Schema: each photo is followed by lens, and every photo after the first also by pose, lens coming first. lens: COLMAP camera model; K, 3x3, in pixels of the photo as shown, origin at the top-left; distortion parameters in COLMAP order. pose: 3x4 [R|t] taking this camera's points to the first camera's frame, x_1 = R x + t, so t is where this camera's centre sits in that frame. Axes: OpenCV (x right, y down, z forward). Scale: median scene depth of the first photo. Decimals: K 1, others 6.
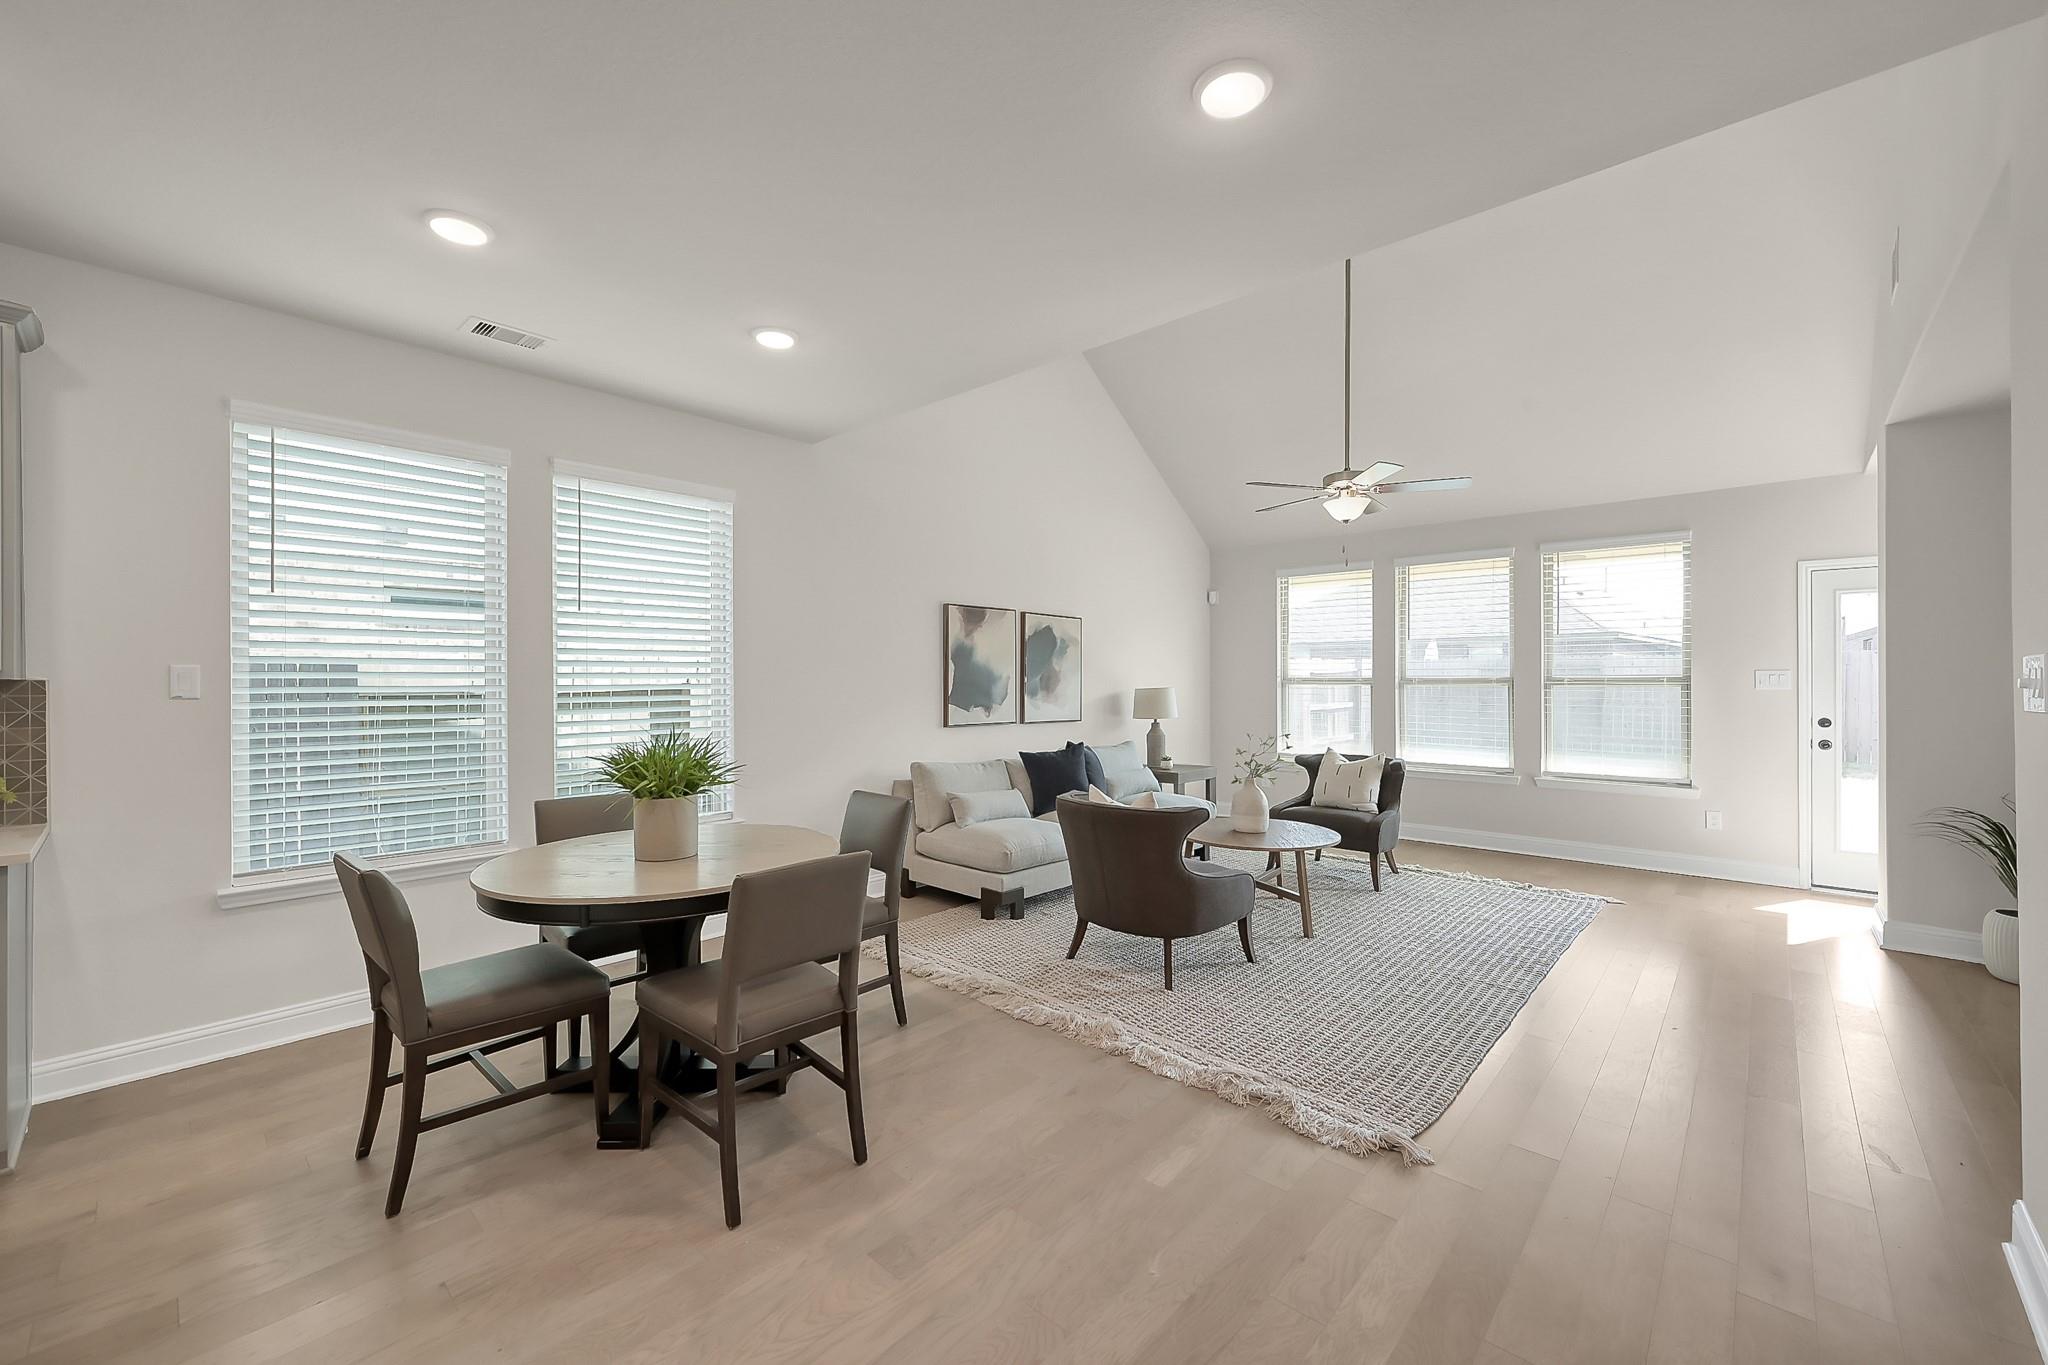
lens RADIAL K [[808.0, 0, 1028.9], [0, 808.0, 683.3], [0, 0, 1]] dist [-0.001602, -0.000098]
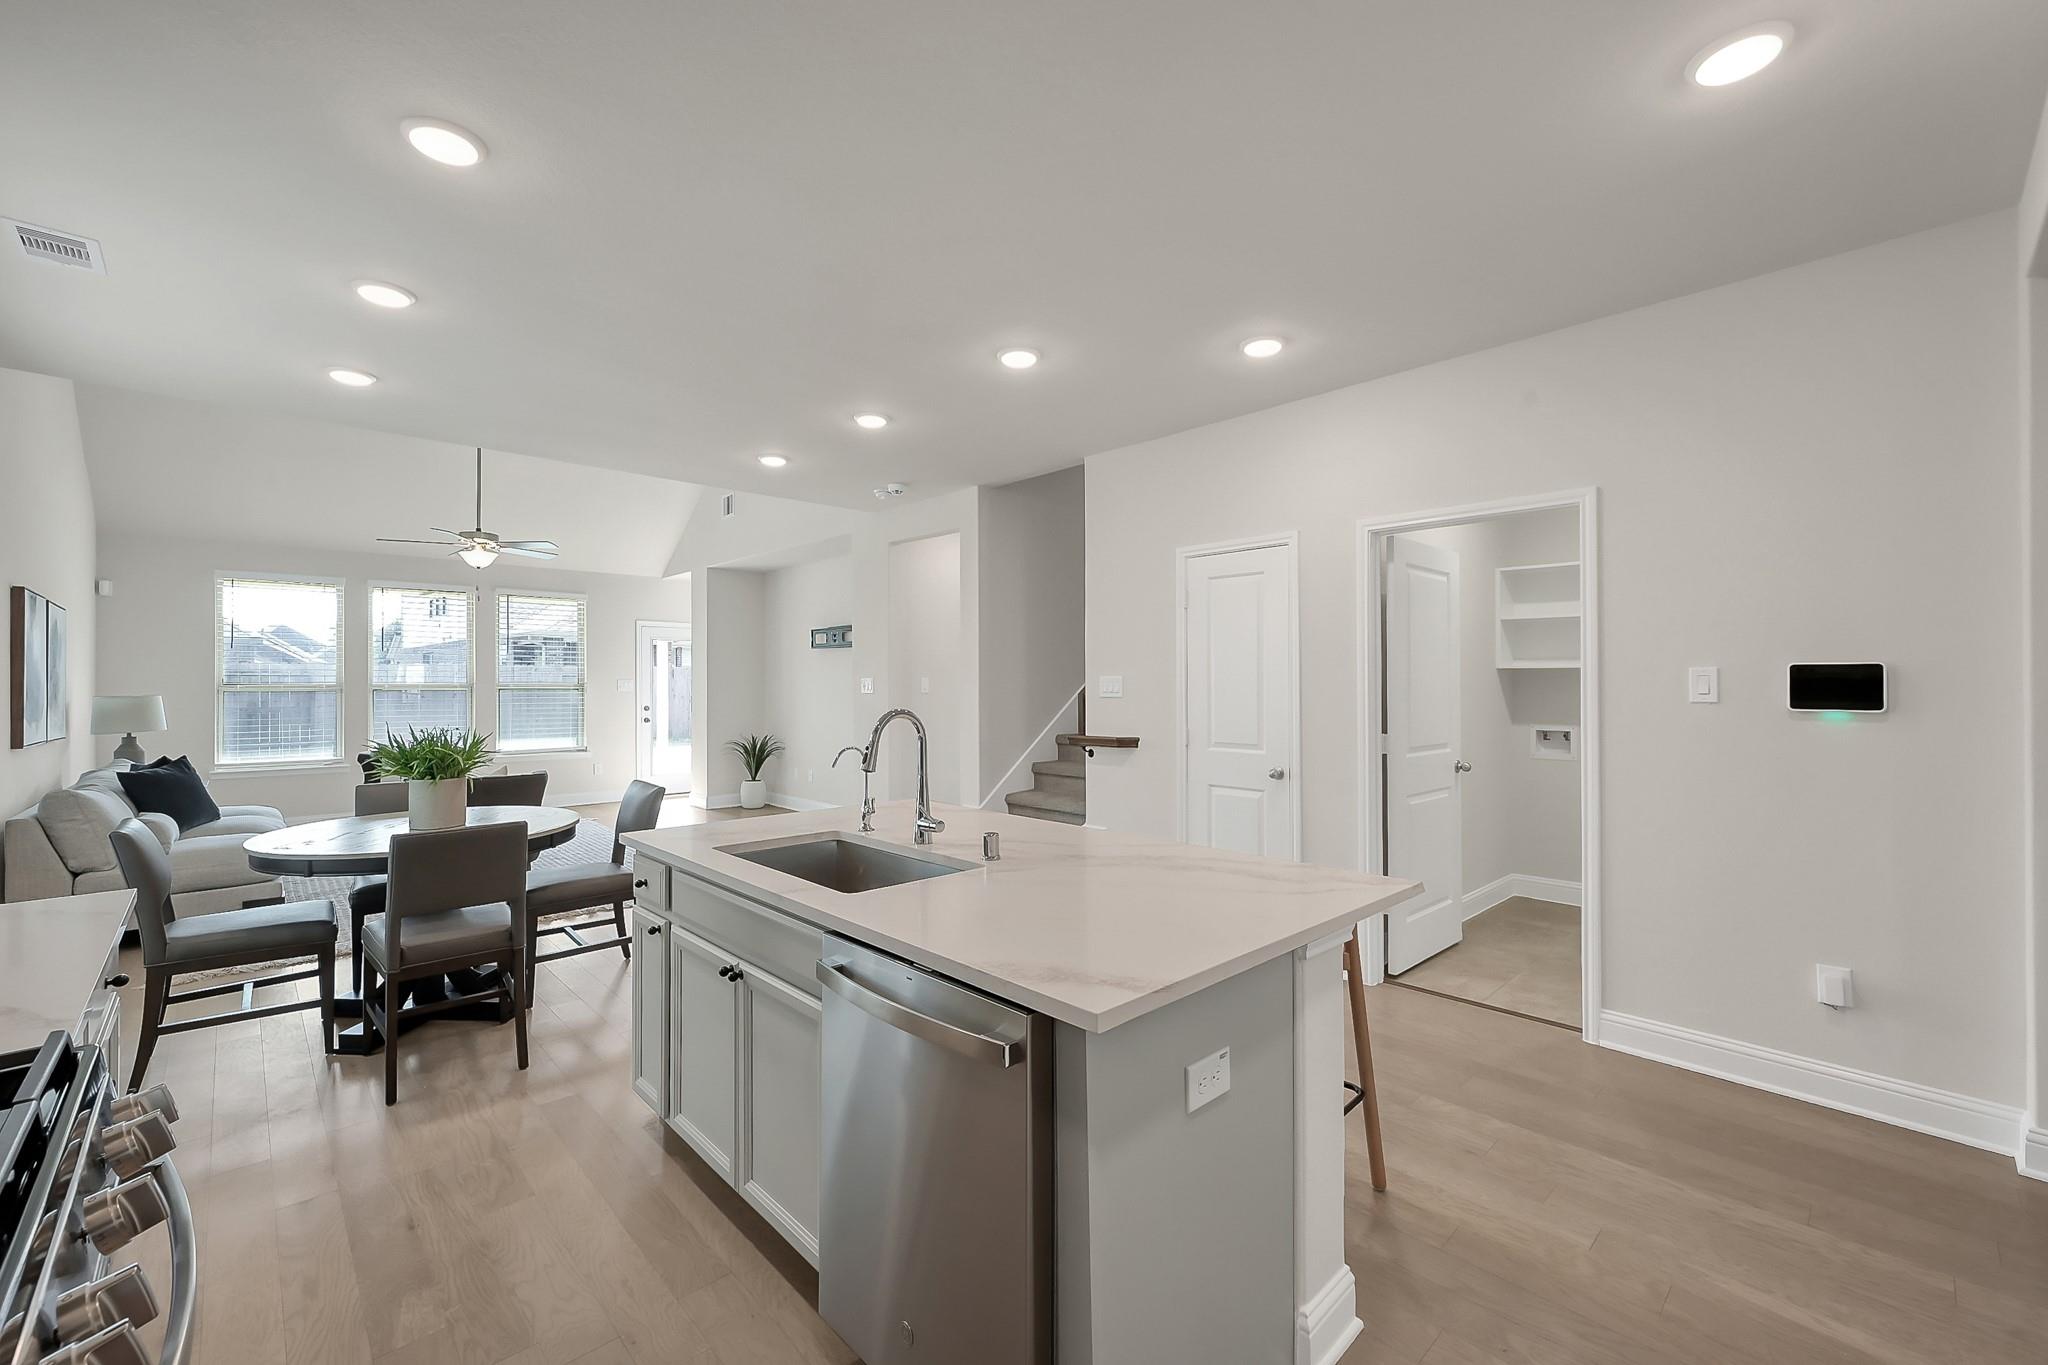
lens RADIAL K [[822.4, 0, 1021.7], [0, 822.4, 686.1], [0, 0, 1]] dist [0.000210, -0.000001]
pose [[0.080613, -0.000722, 0.996745, -0.954054], [0.007322, 0.999973, 0.000132, 0.003518], [-0.996719, 0.007288, 0.080616, -0.022811]]
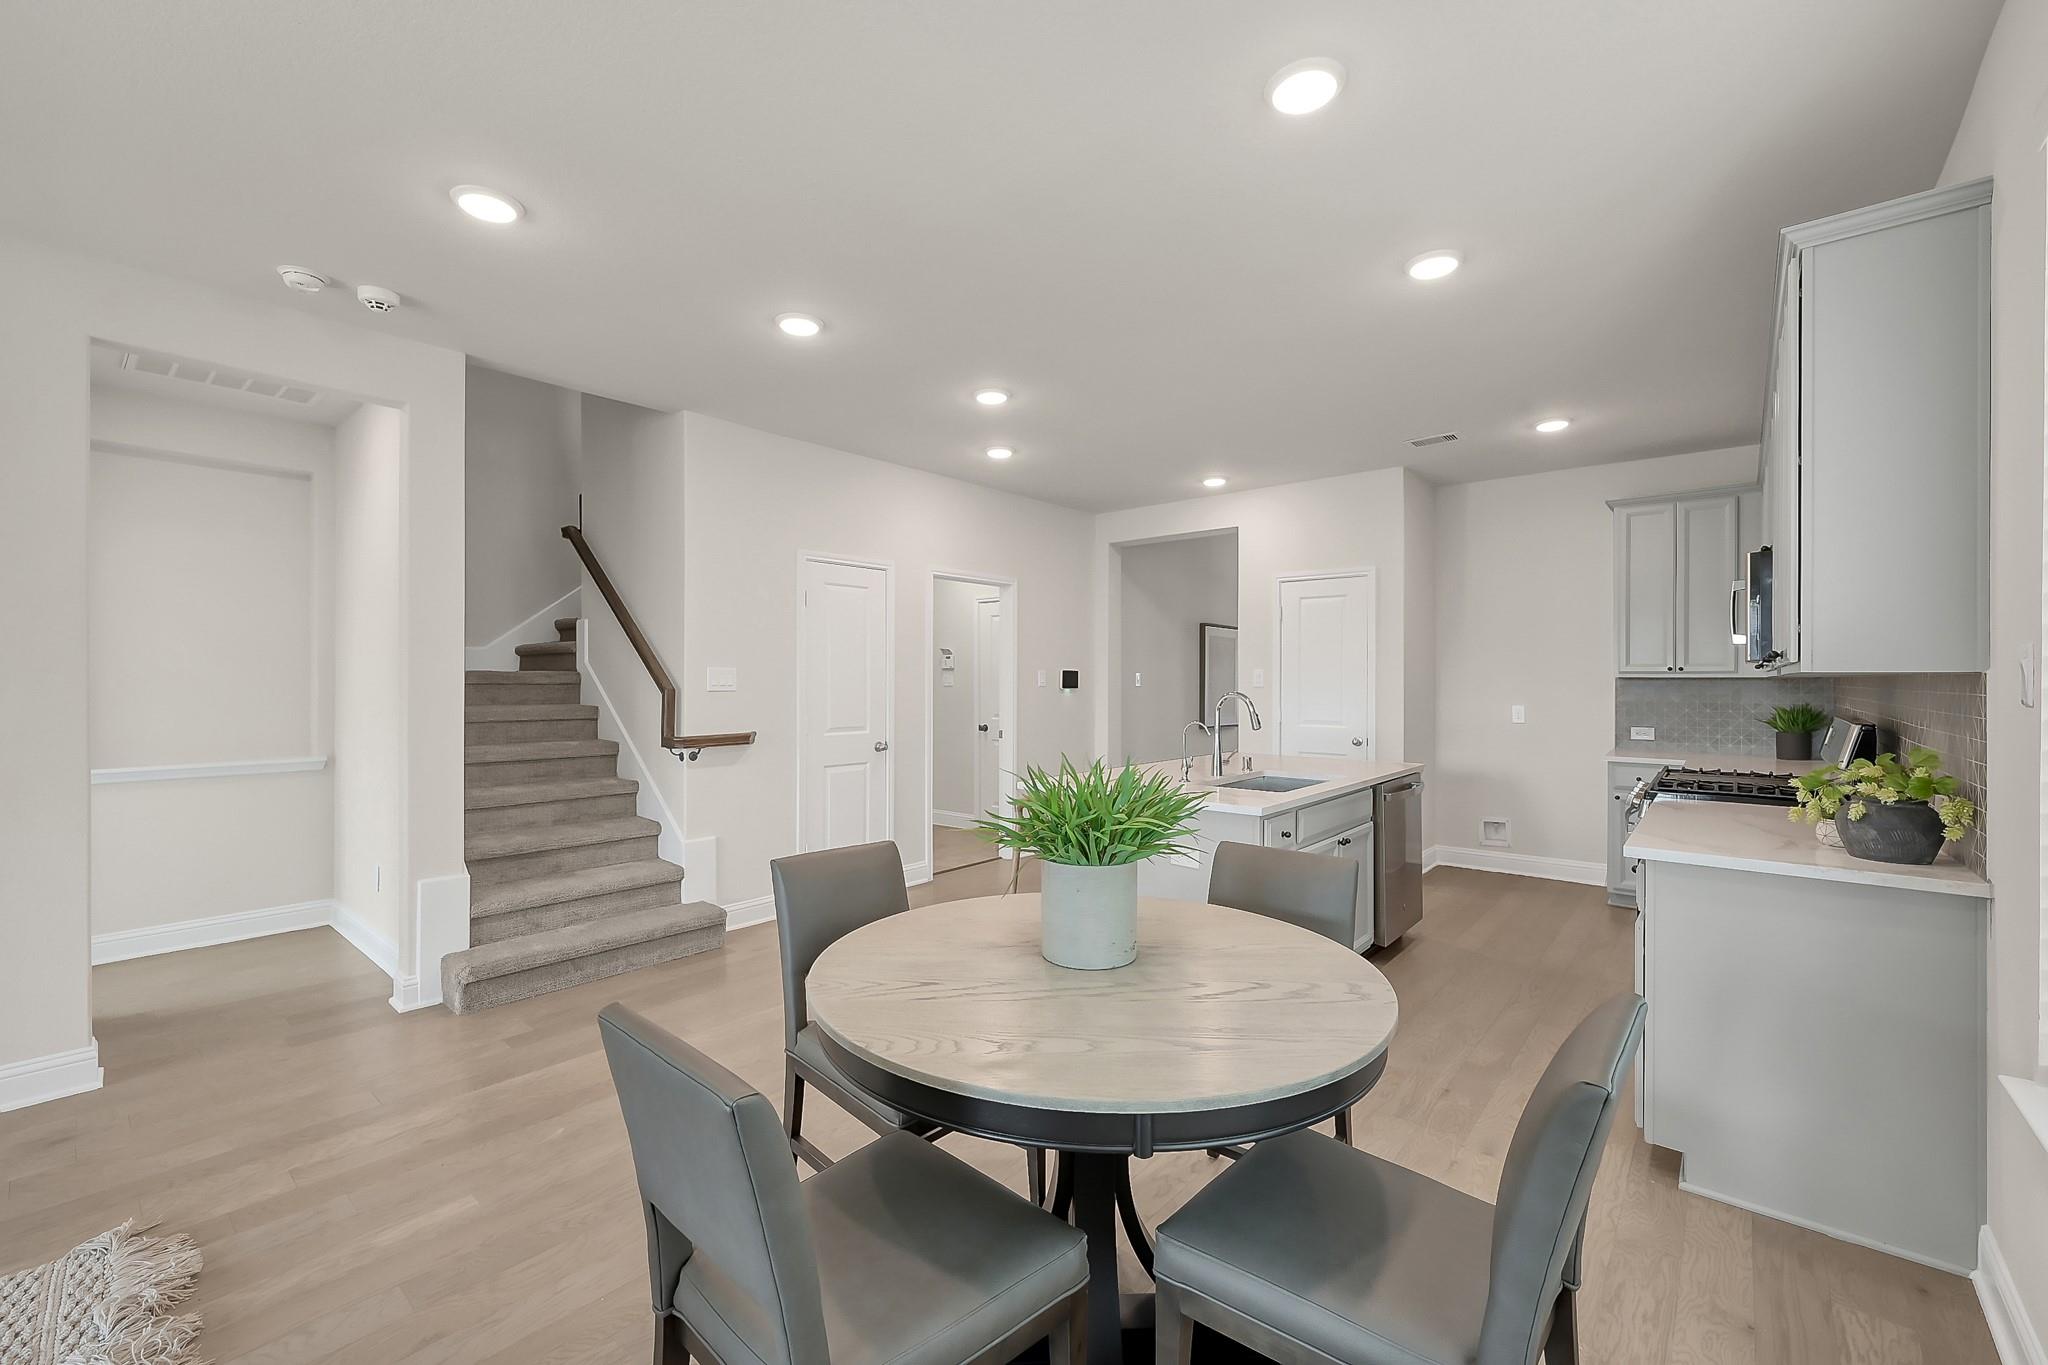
lens RADIAL K [[838.4, 0, 1016.8], [0, 838.4, 681.3], [0, 0, 1]] dist [-0.010025, 0.000007]
pose [[-0.999727, 0.000735, -0.023374, -0.234665], [0.000520, 0.999957, 0.009215, -0.001856], [0.023380, 0.009200, -0.999684, 0.902930]]
